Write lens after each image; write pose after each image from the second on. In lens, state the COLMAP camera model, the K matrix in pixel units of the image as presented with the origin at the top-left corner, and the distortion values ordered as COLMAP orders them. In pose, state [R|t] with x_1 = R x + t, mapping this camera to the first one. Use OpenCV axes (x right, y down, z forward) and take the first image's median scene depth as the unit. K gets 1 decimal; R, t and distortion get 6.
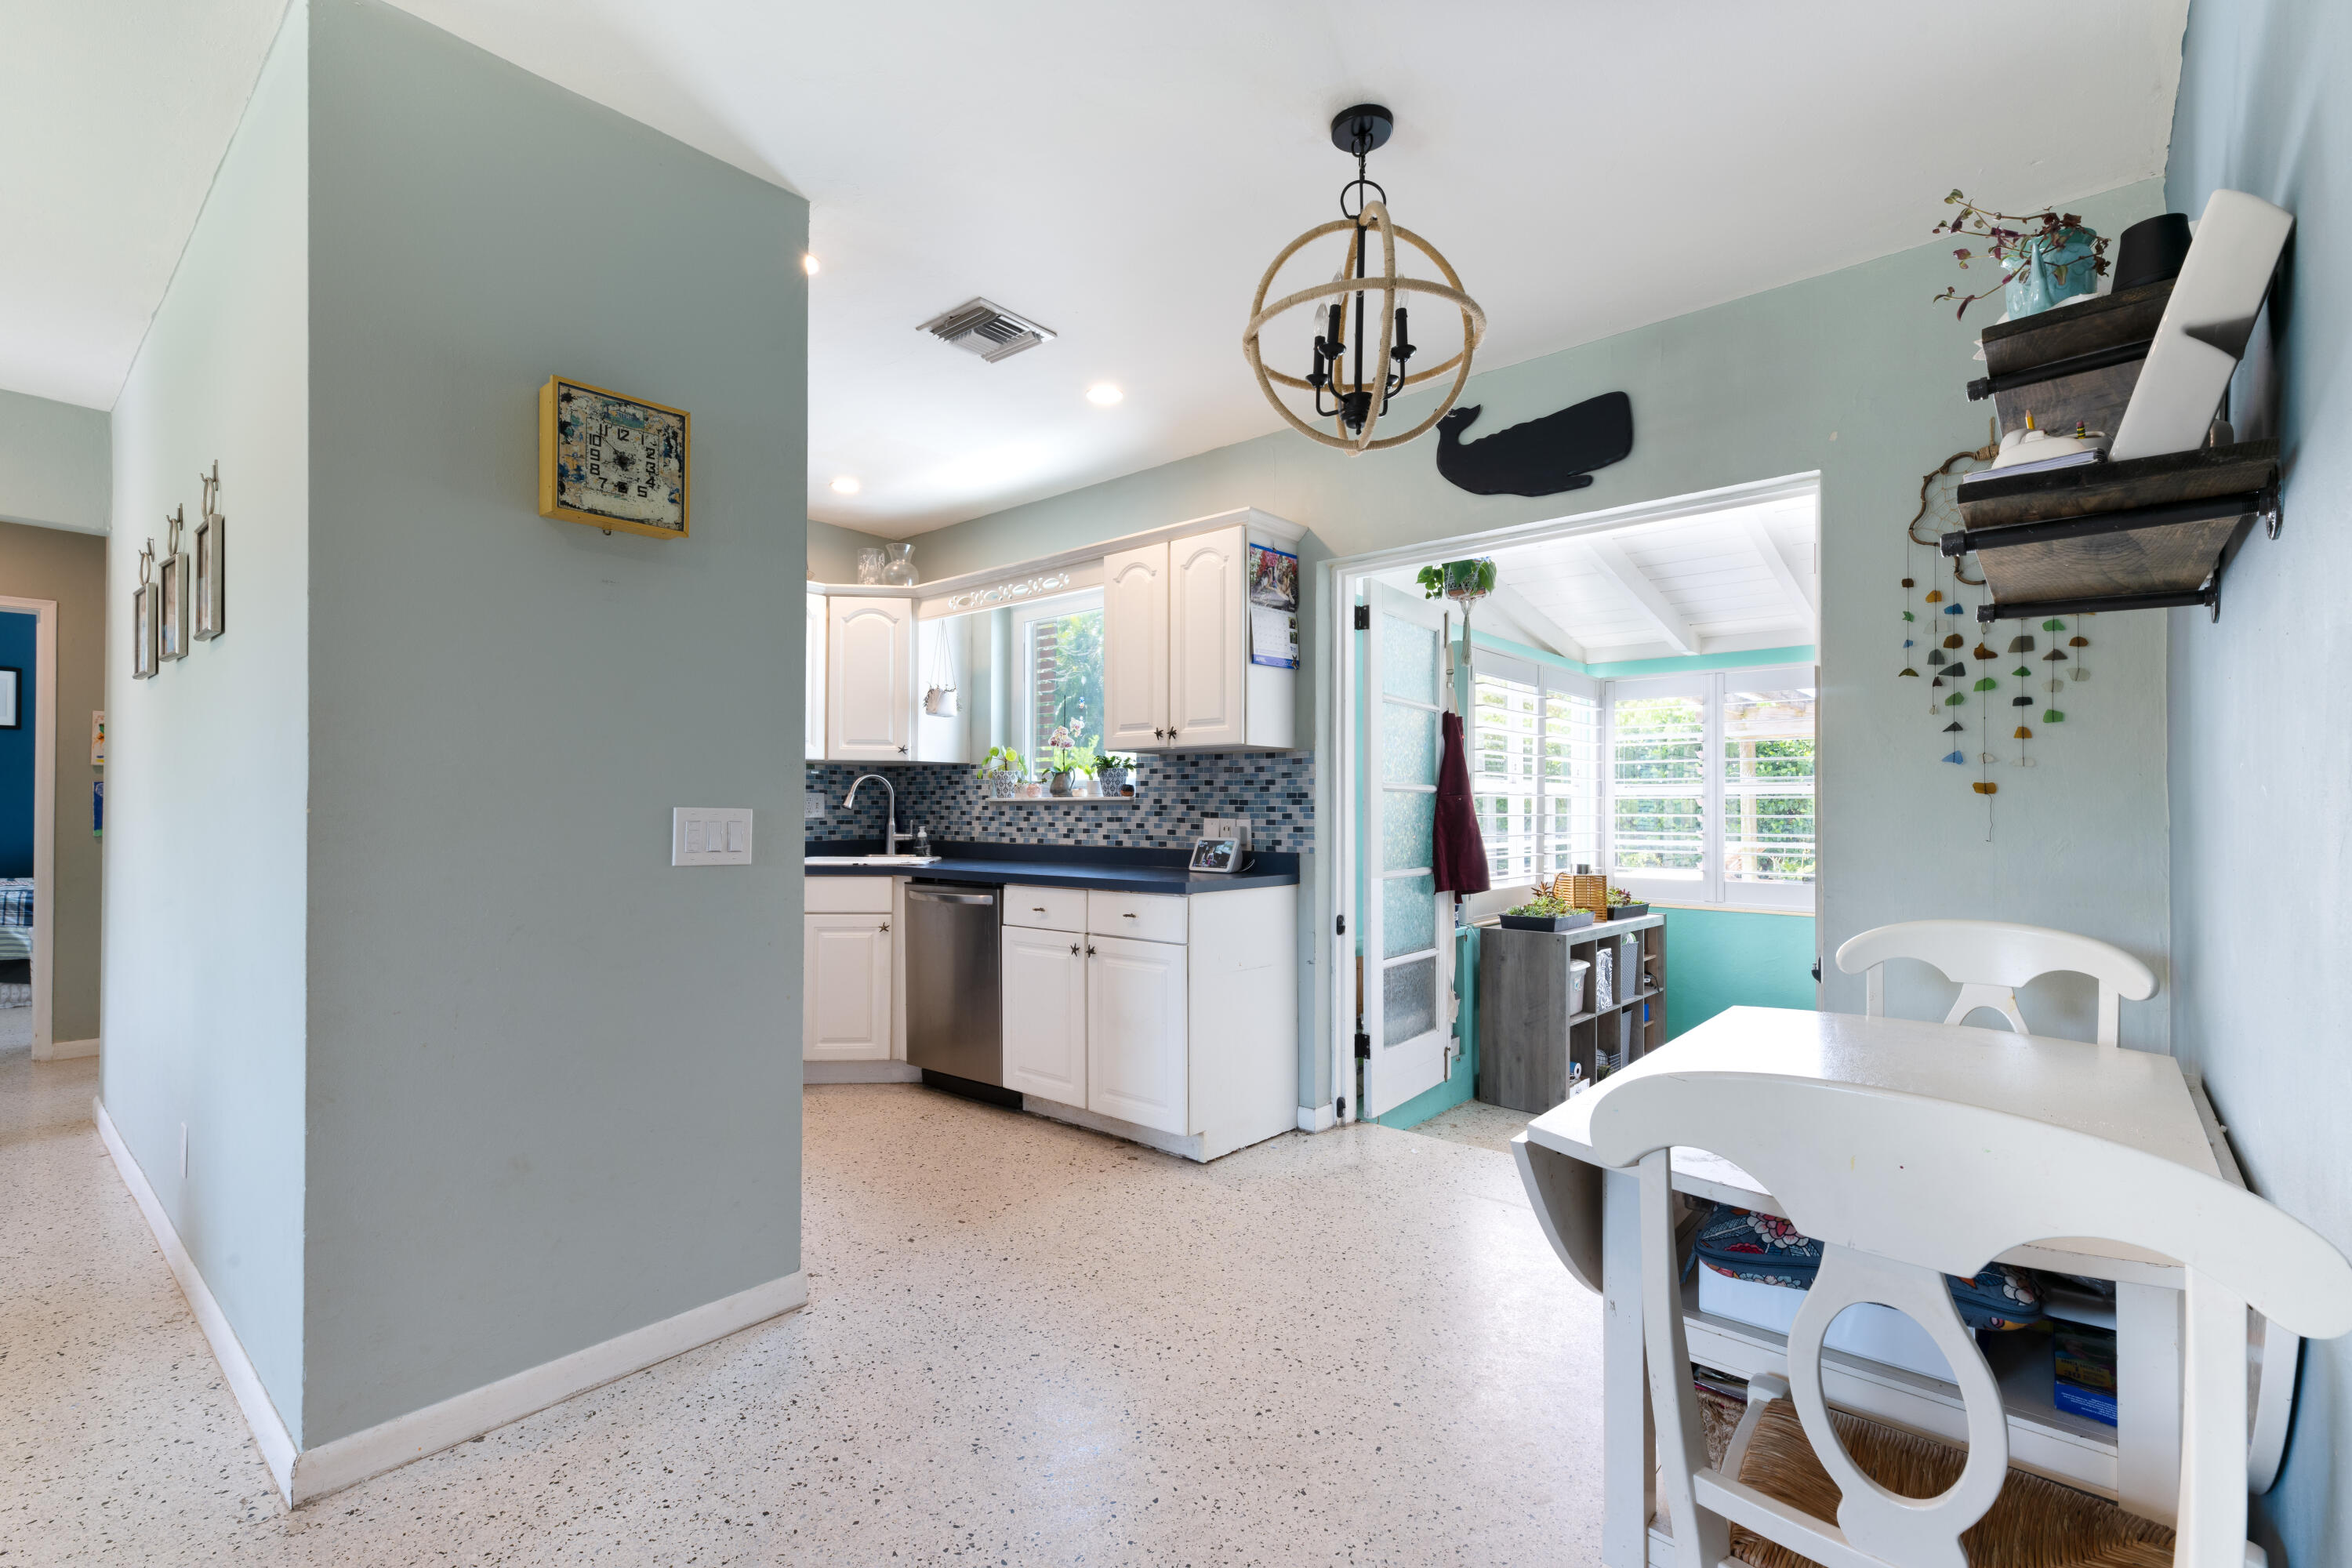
lens RADIAL K [[1056.1, 0, 1183.1], [0, 1056.1, 780.9], [0, 0, 1]] dist [0.002882, 0.000141]
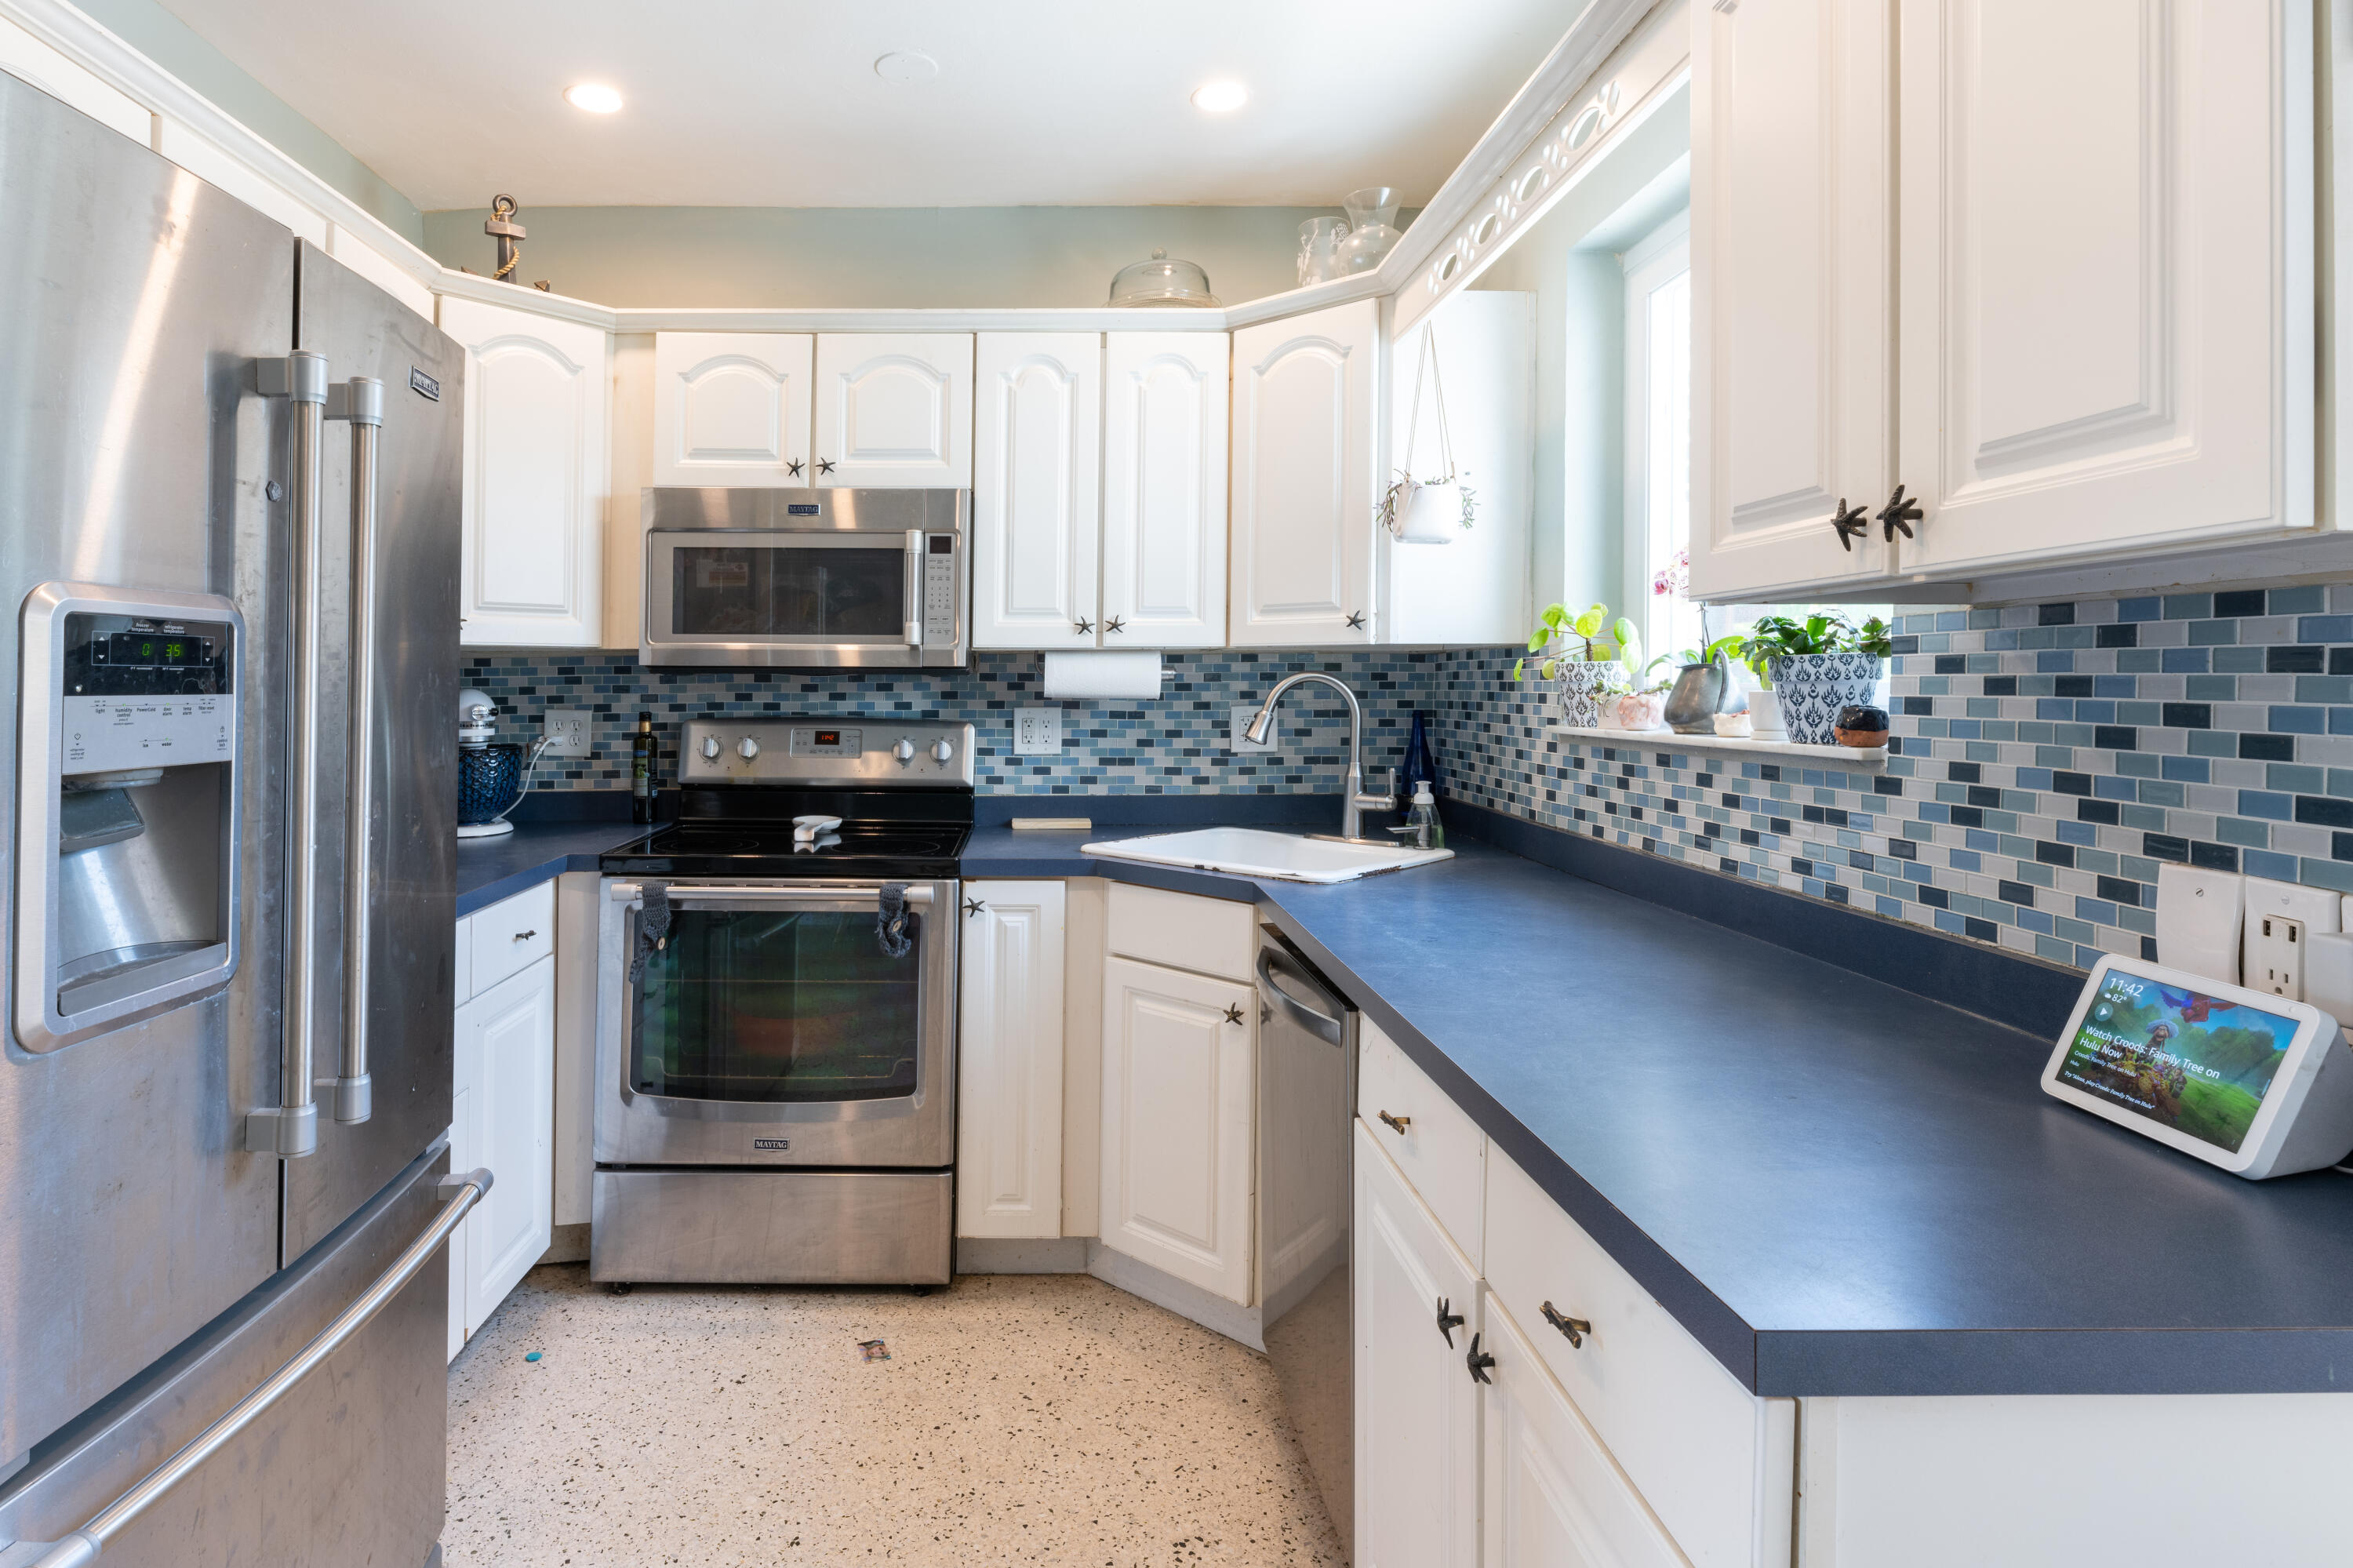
lens RADIAL K [[1217.1, 0, 1024.5], [0, 1217.1, 668.4], [0, 0, 1]] dist [0.003556, 0.000373]
pose [[0.642653, -0.009753, -0.766095, 0.061541], [0.017549, 0.999844, 0.001993, -0.012701], [0.765956, -0.014725, 0.642724, 0.575949]]
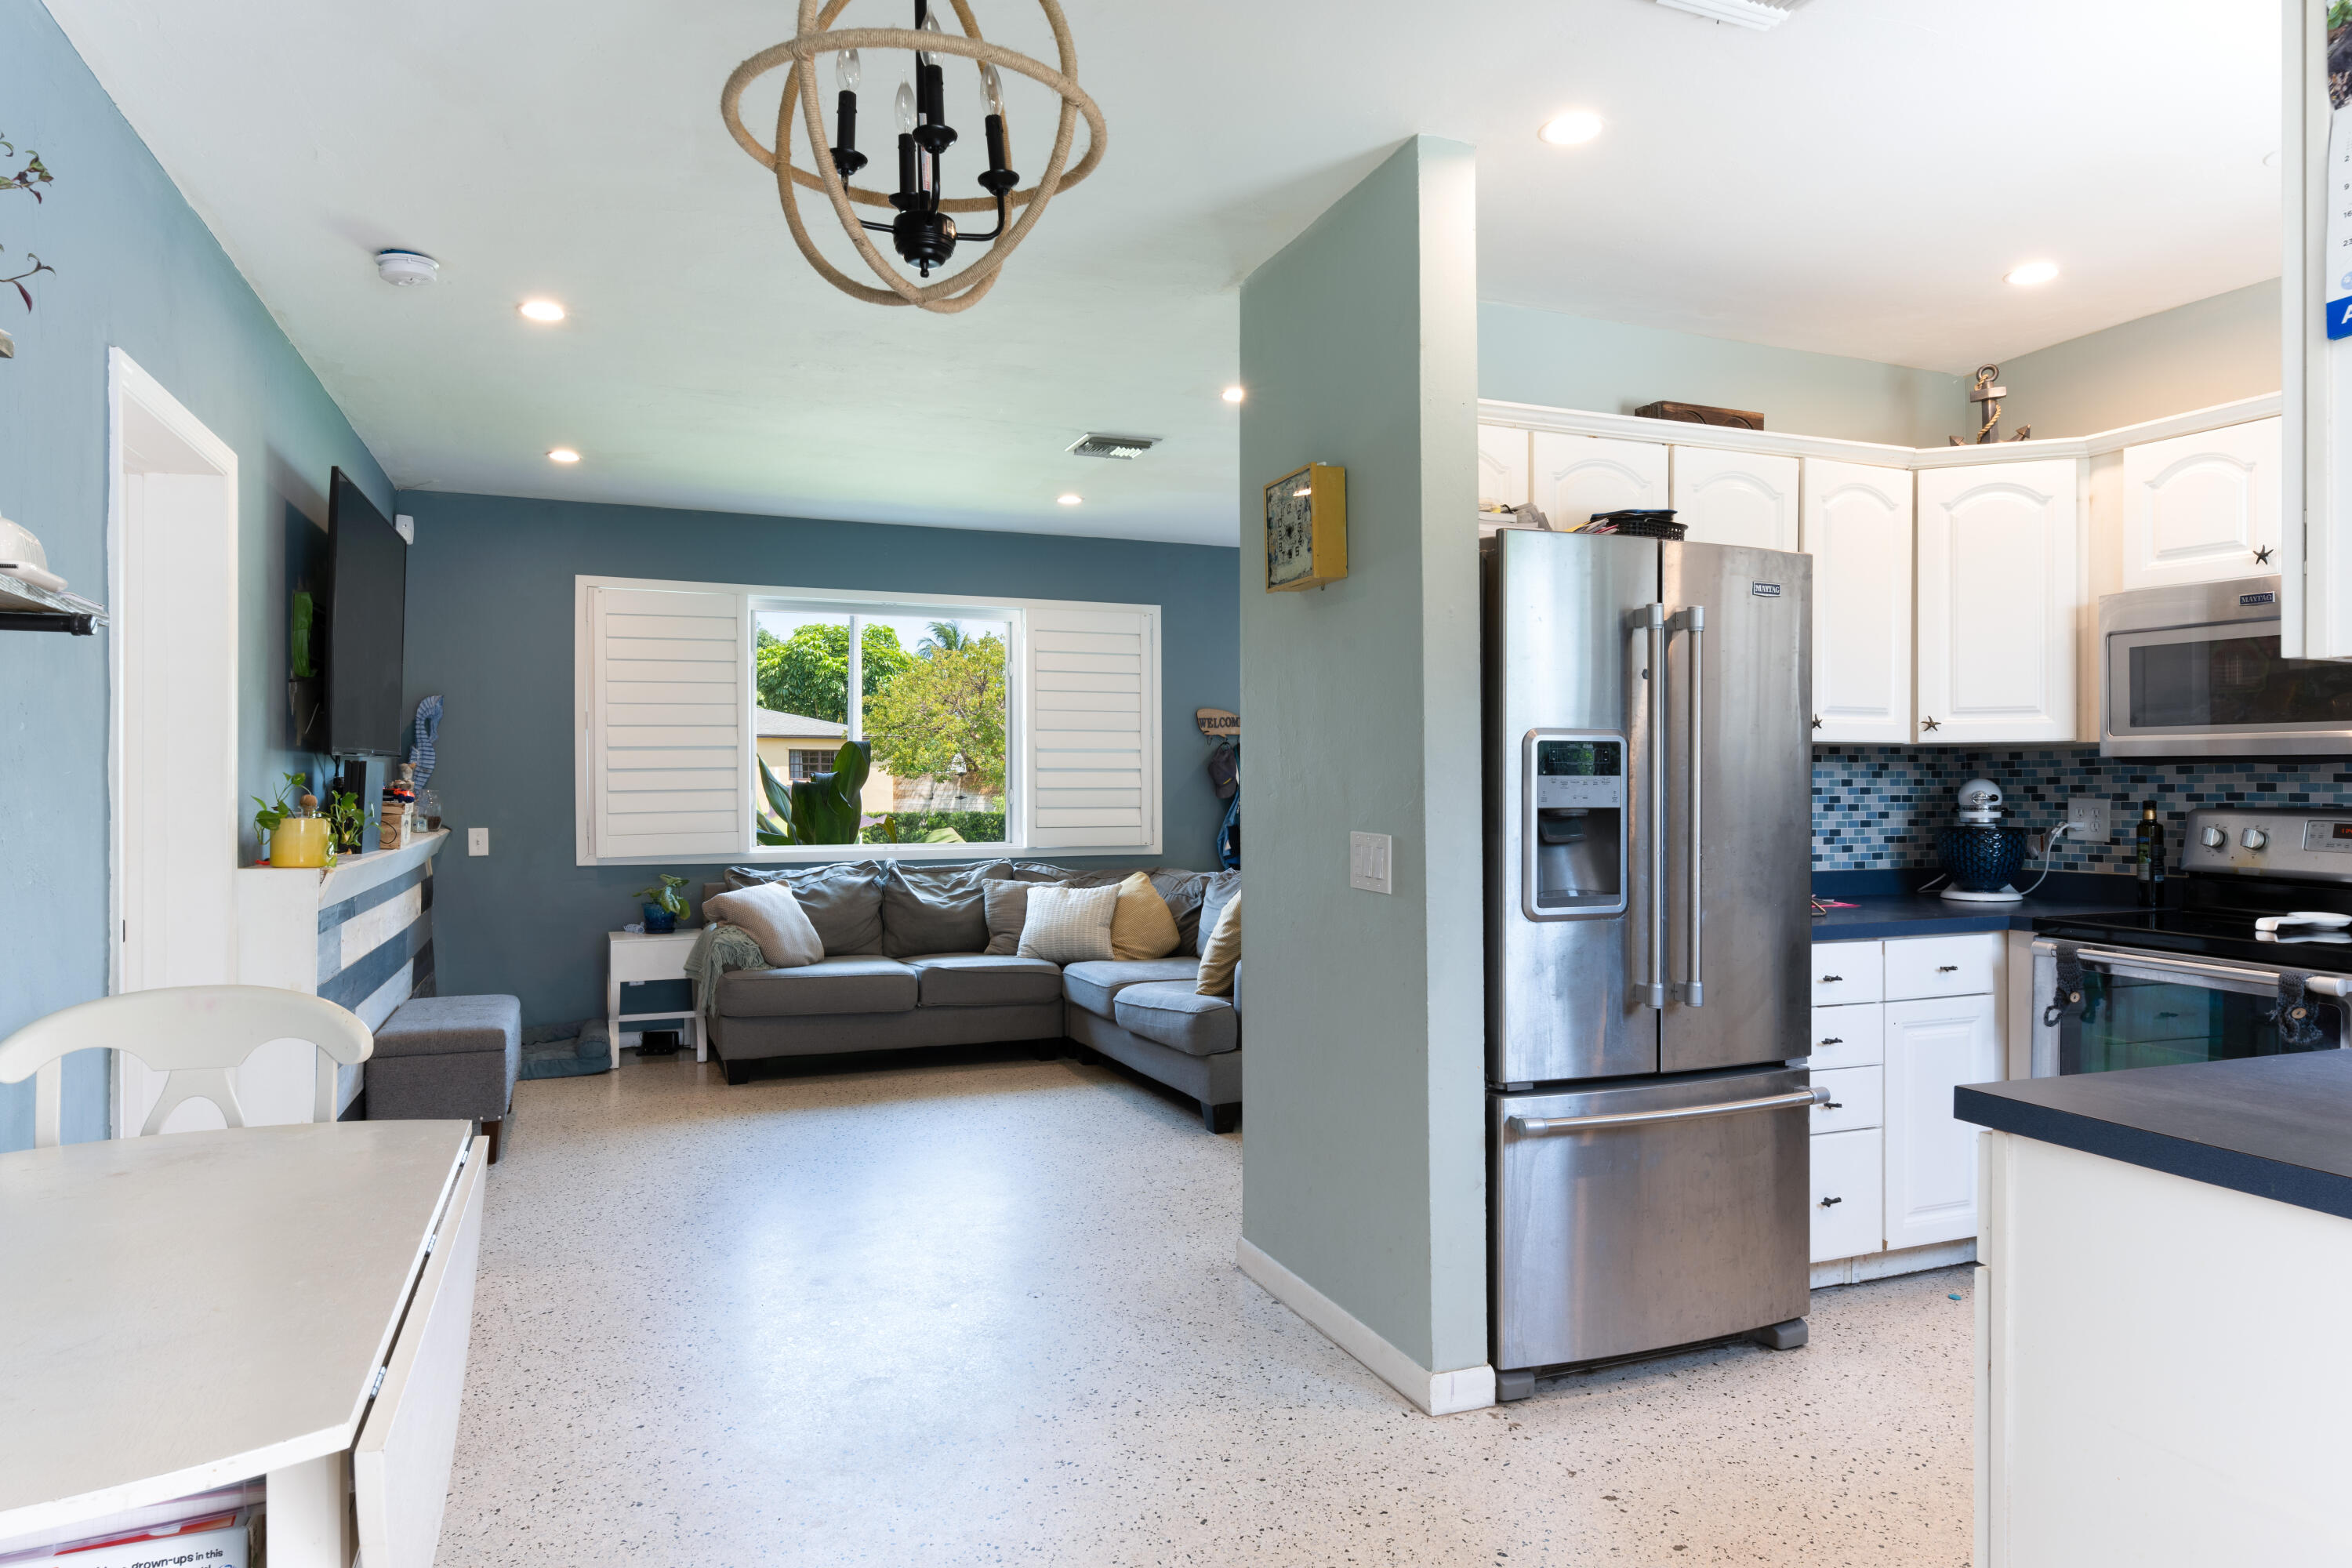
lens RADIAL K [[1431.4, 0, 1176.3], [0, 1431.4, 779.7], [0, 0, 1]] dist [-0.000251, 0.000099]
pose [[-0.476986, -0.000165, -0.878911, 0.408381], [0.019820, 0.999744, -0.010944, -0.005349], [0.878687, -0.022640, -0.476860, 0.745939]]
